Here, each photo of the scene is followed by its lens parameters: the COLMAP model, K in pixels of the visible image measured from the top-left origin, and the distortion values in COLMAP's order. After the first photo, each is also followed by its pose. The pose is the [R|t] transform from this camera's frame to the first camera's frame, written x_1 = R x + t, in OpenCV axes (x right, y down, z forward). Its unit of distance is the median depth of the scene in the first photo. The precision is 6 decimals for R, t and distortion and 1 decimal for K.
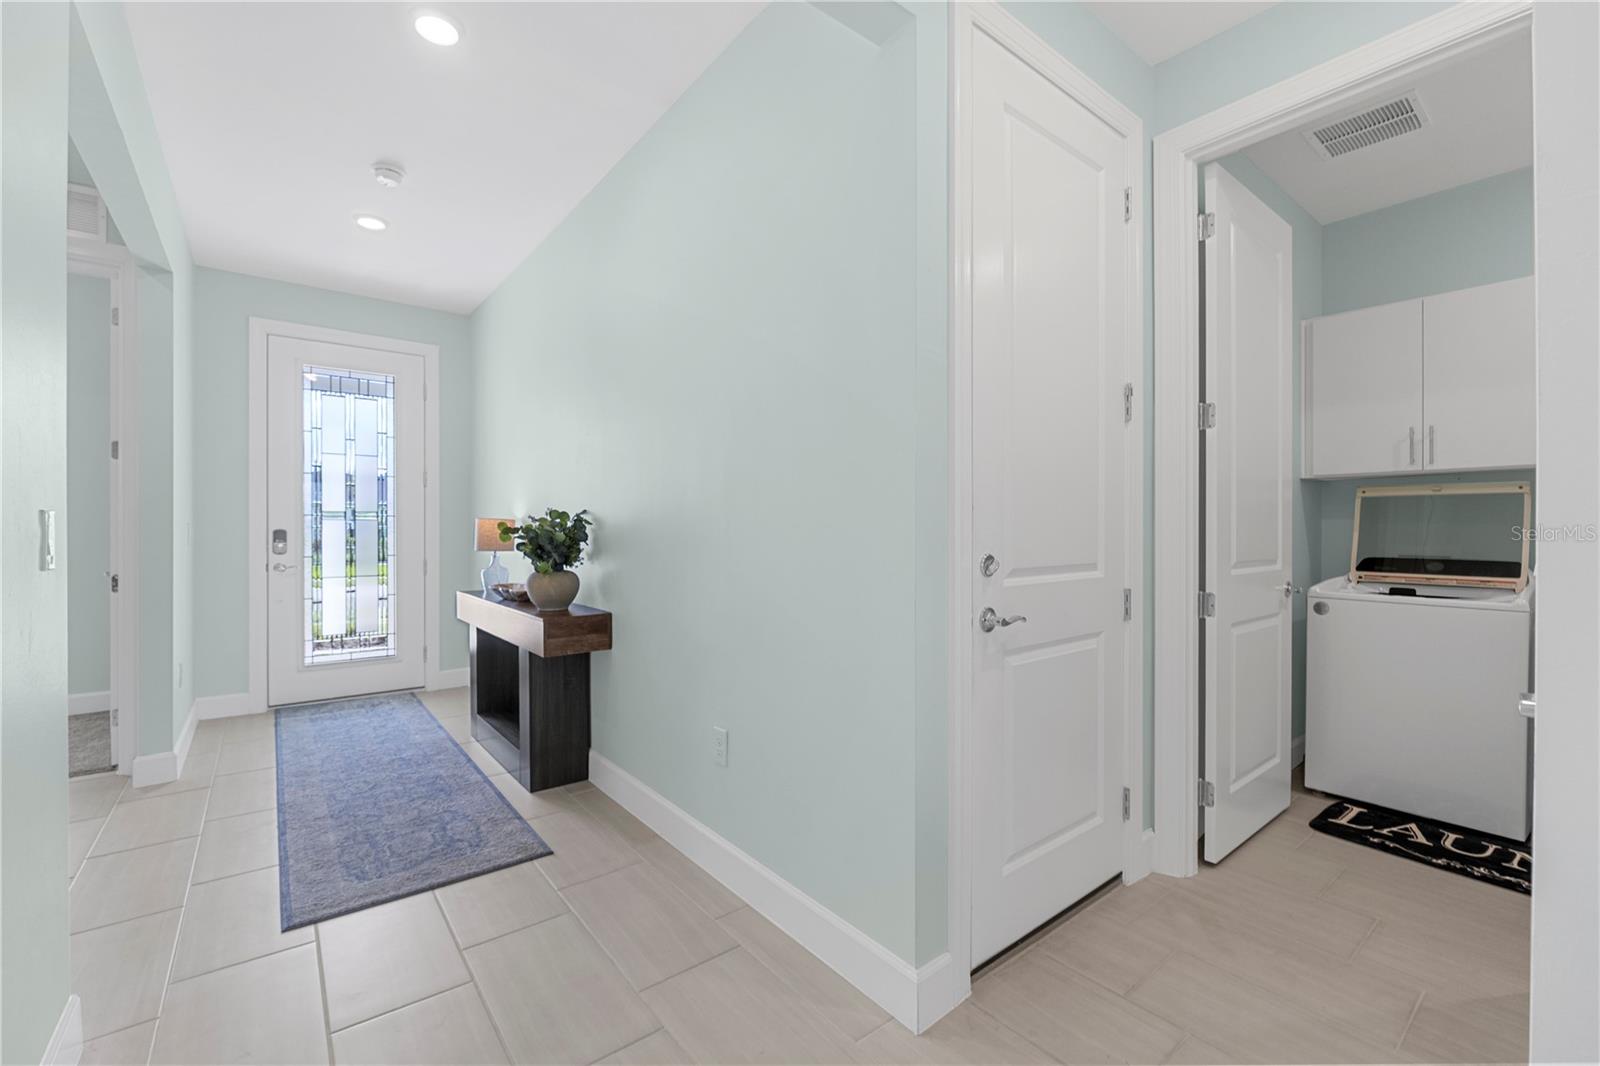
lens RADIAL K [[667.7, 0, 800.0], [0, 667.7, 533.0], [0, 0, 1]] dist [-0.001657, 0.000039]
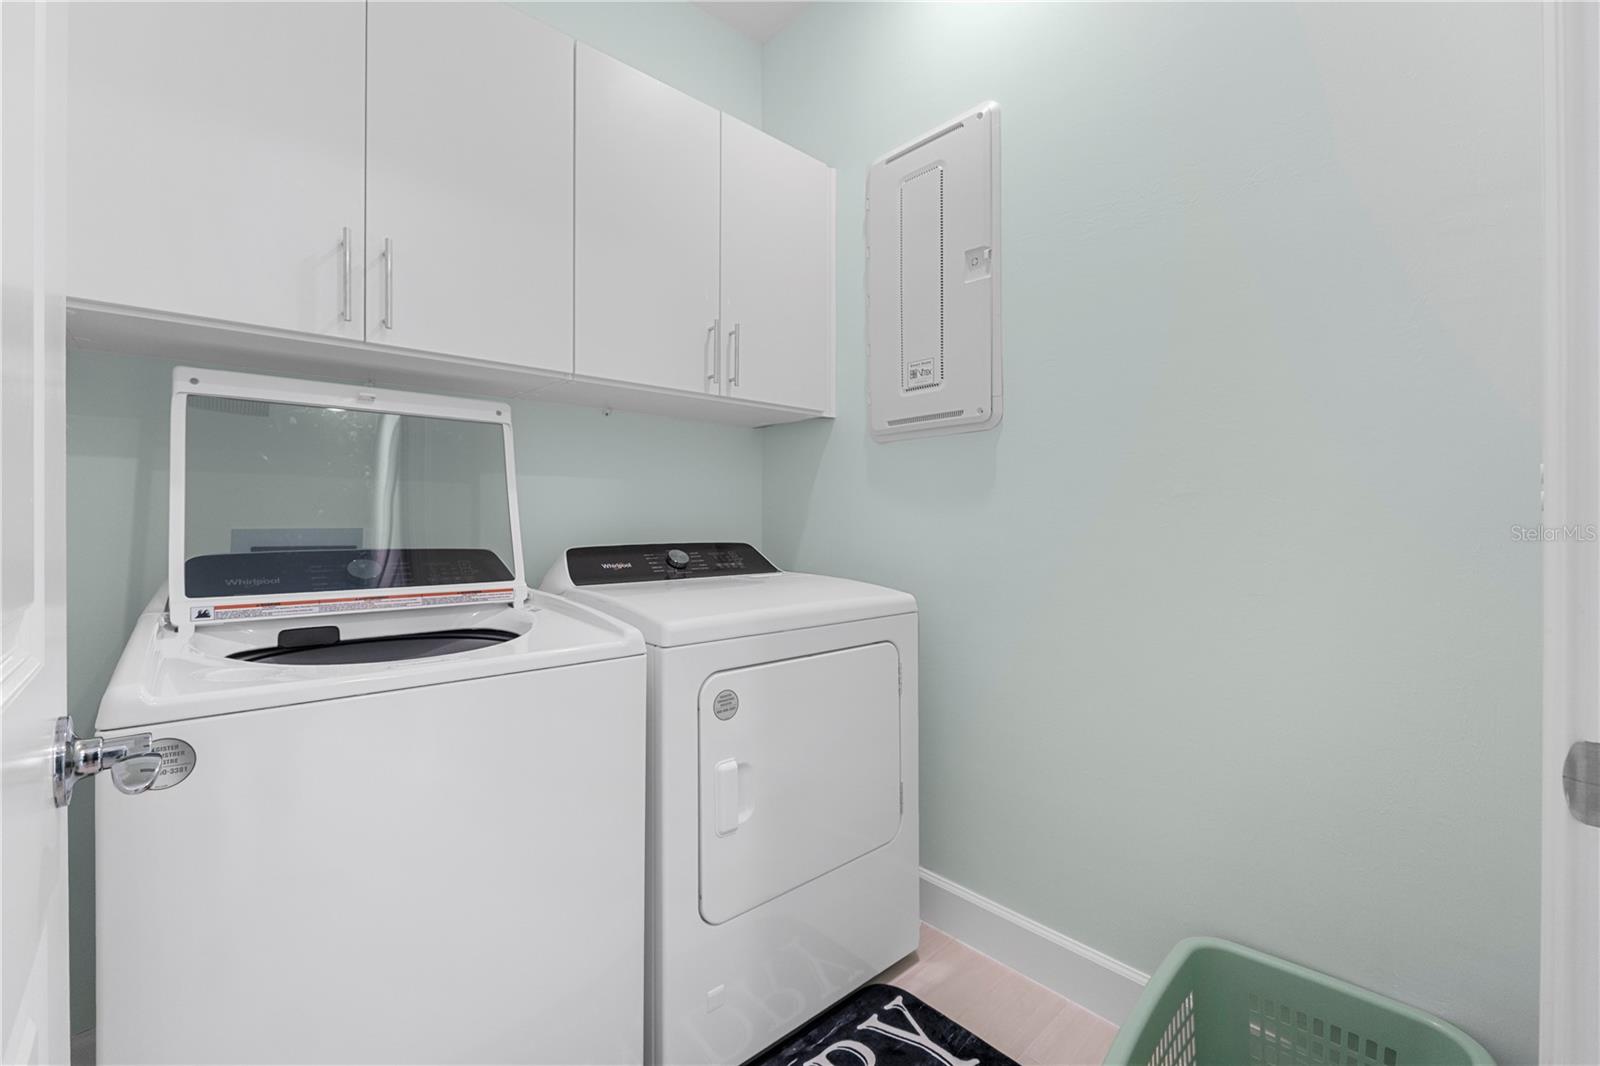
lens RADIAL K [[667.7, 0, 800.0], [0, 667.7, 533.0], [0, 0, 1]] dist [-0.001657, 0.000039]
pose [[-0.078948, -0.016635, 0.996740, 0.481993], [0.004401, 0.999845, 0.017036, 0.019143], [-0.996869, 0.005732, -0.078862, 0.742381]]
